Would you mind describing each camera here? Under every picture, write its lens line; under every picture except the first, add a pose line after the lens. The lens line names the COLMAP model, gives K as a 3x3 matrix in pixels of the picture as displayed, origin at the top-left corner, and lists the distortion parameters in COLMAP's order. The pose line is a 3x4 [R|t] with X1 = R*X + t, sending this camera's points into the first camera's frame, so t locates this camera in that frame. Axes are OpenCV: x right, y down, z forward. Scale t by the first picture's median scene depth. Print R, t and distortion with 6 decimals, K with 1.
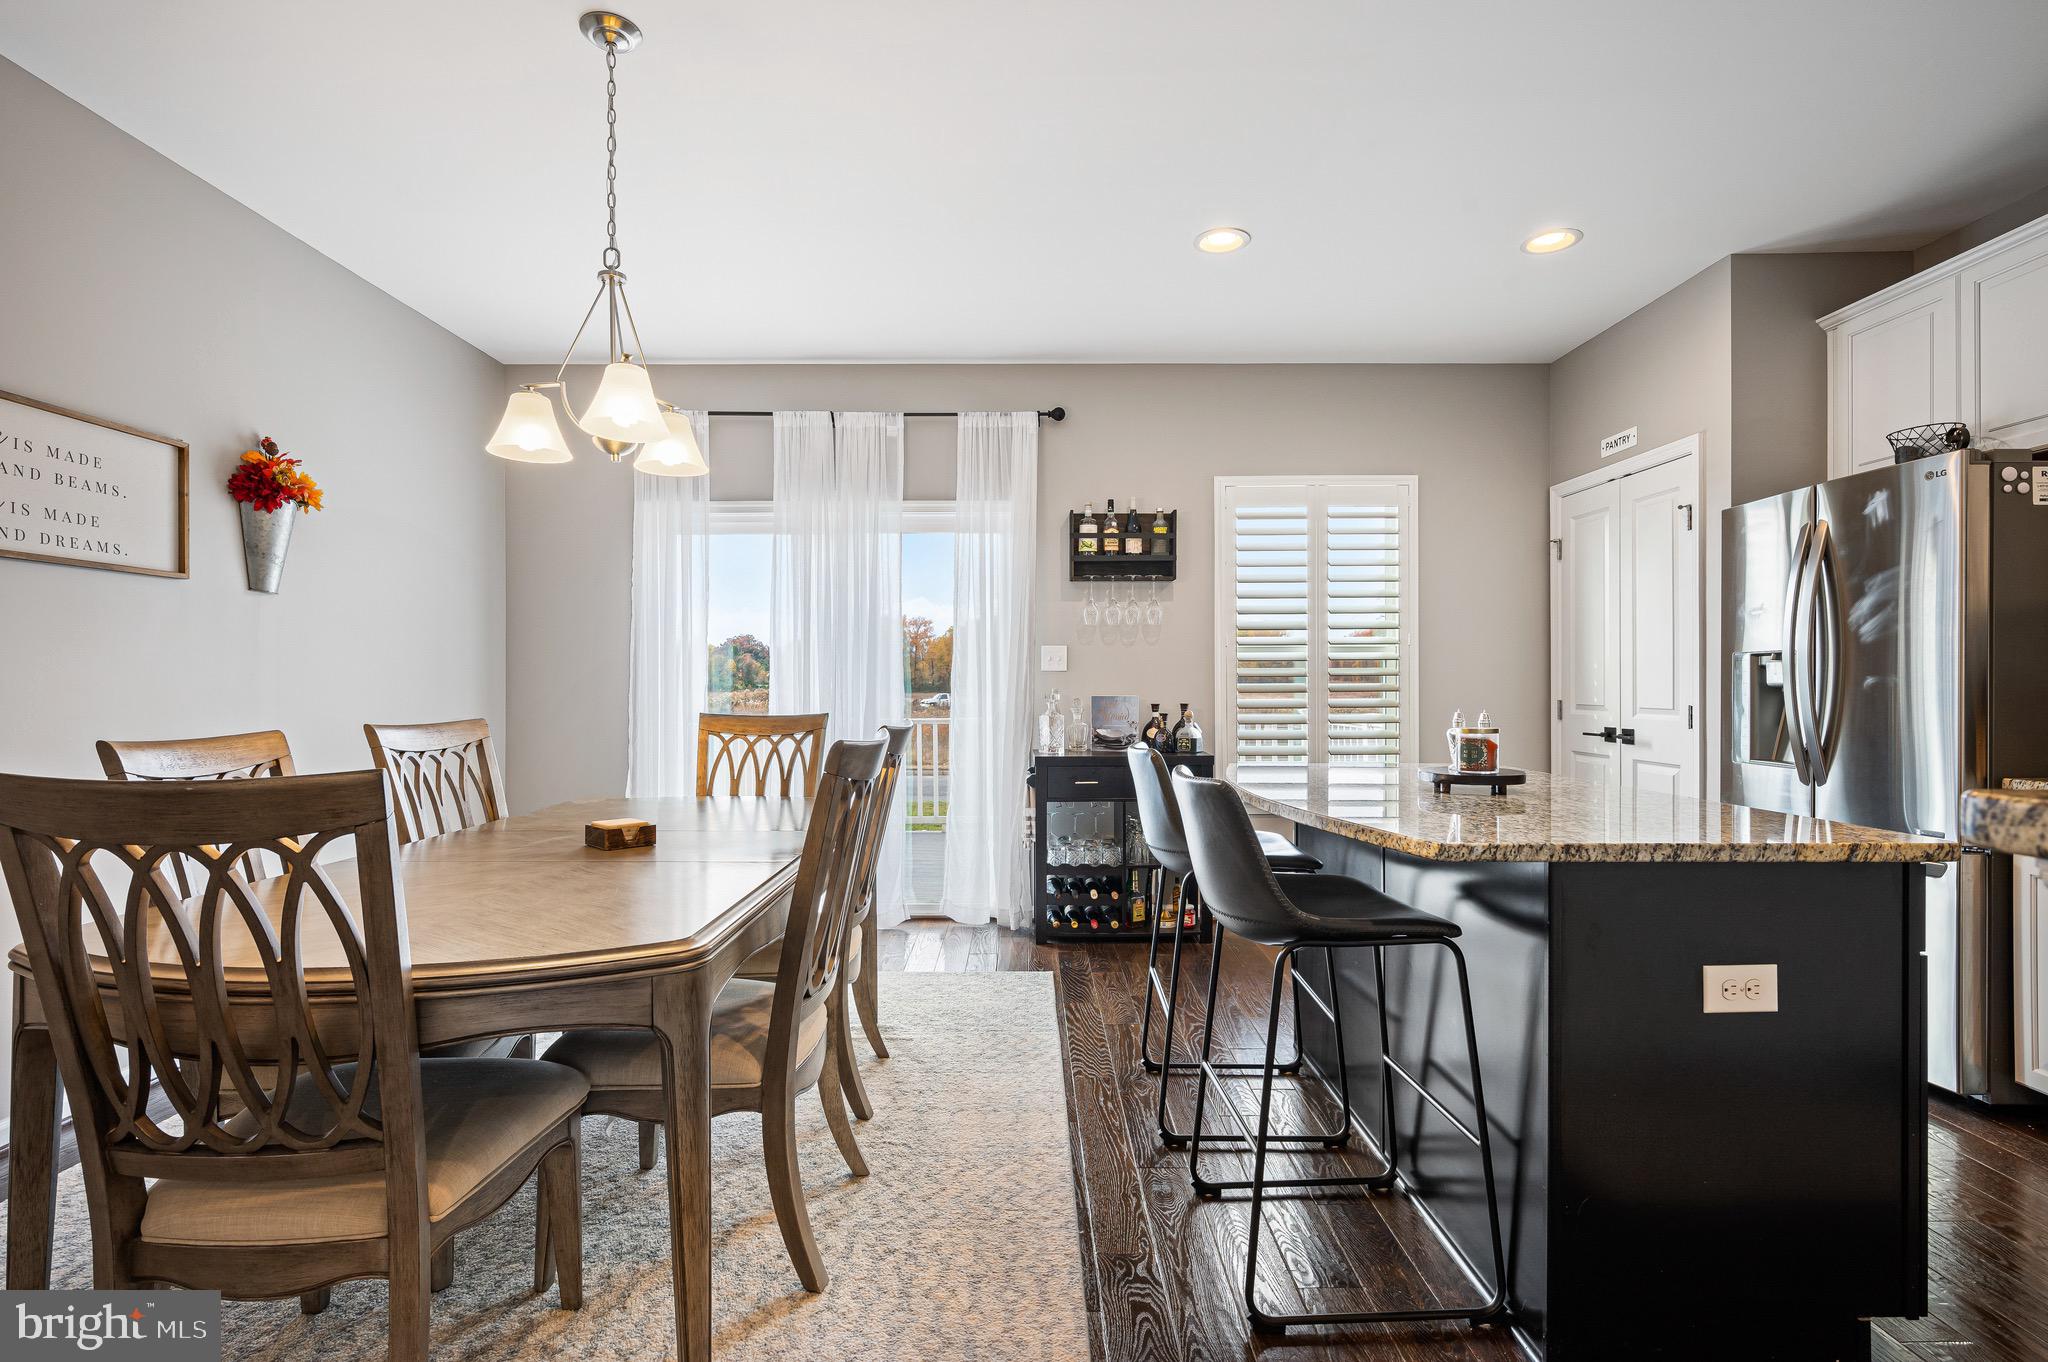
lens RADIAL K [[965.4, 0, 1017.1], [0, 965.4, 685.7], [0, 0, 1]] dist [-0.002448, 0.000264]
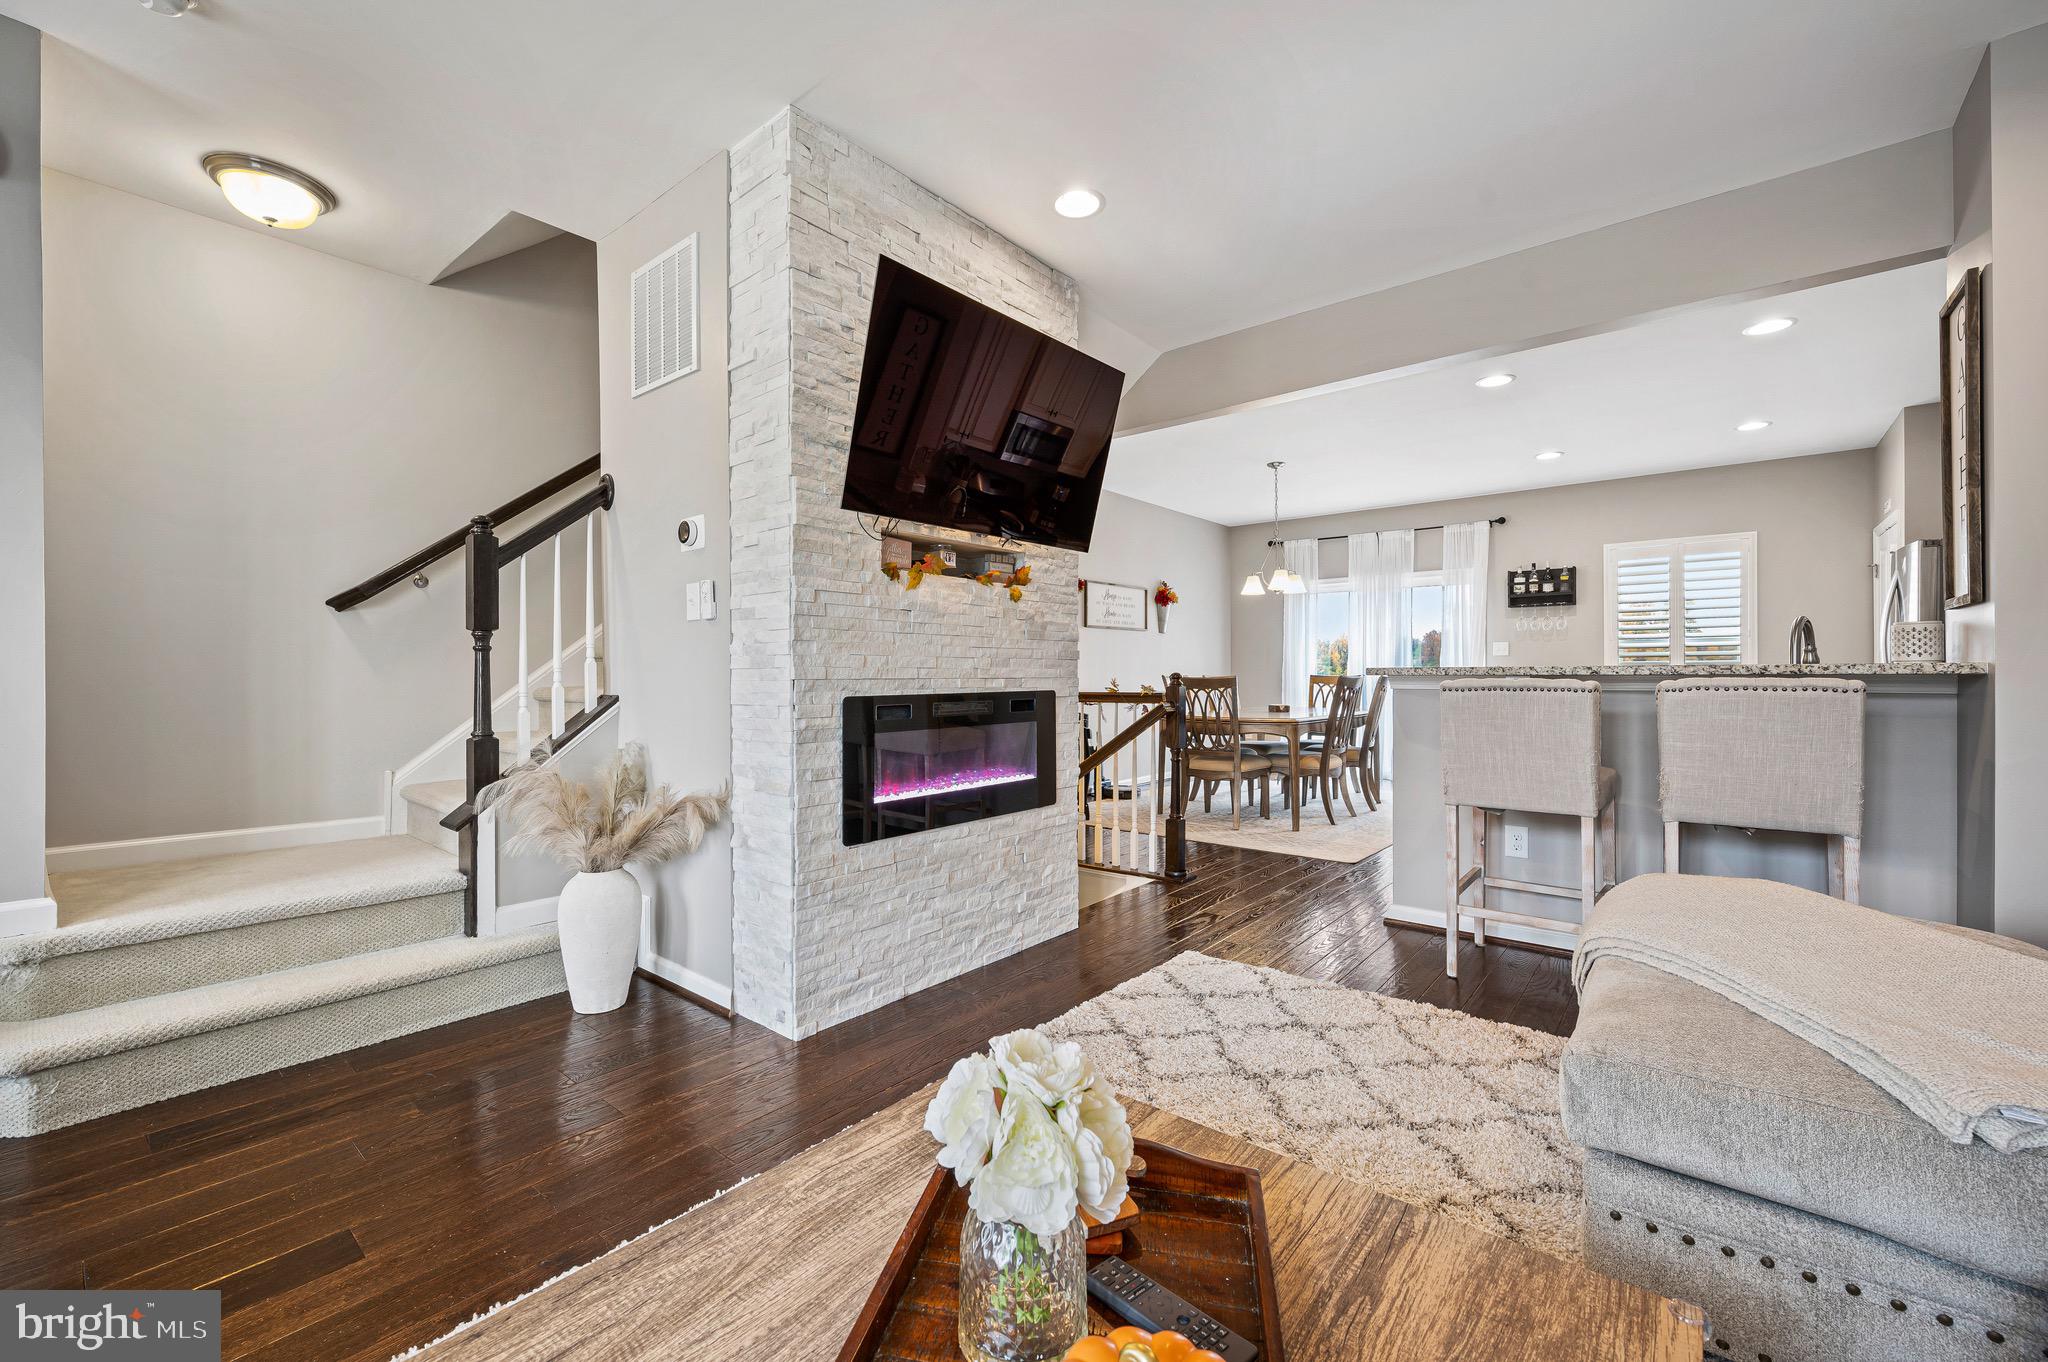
lens RADIAL K [[817.2, 0, 1030.5], [0, 817.2, 677.2], [0, 0, 1]] dist [-0.003918, 0.000173]
pose [[0.775845, 0.002155, -0.630920, 0.485626], [0.001326, 0.999986, 0.005046, 0.025091], [0.630922, -0.004752, 0.775832, -1.196150]]
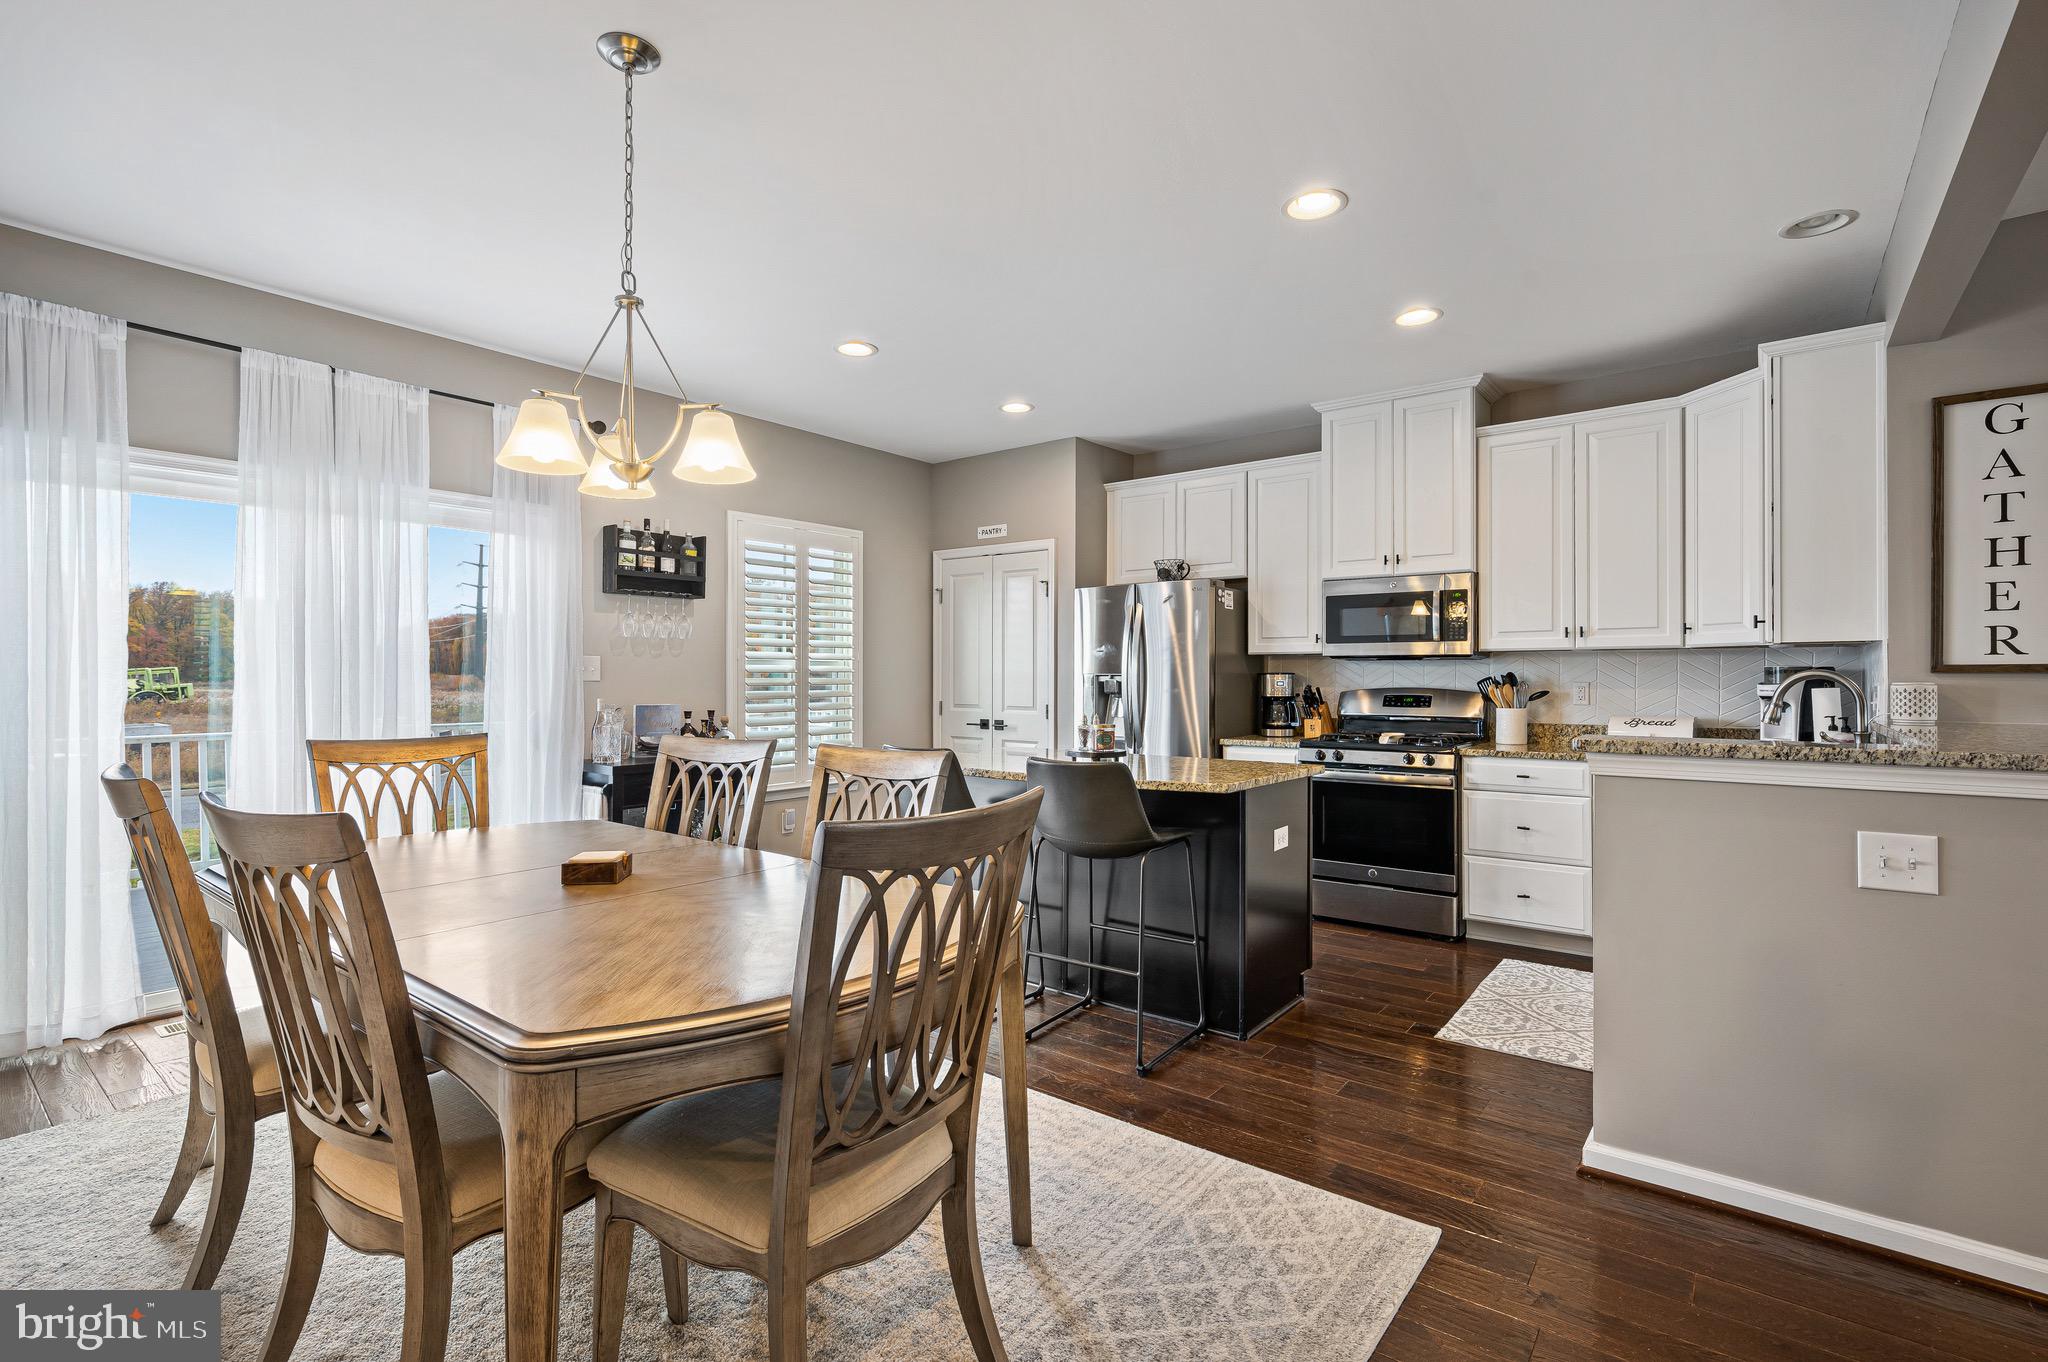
lens RADIAL K [[937.9, 0, 1028.2], [0, 937.9, 672.8], [0, 0, 1]] dist [-0.000015, -0.000104]
pose [[0.615040, 0.005195, 0.788479, -0.654362], [-0.000131, 0.999979, -0.006486, -0.025704], [-0.788496, 0.003886, 0.615028, 0.059952]]
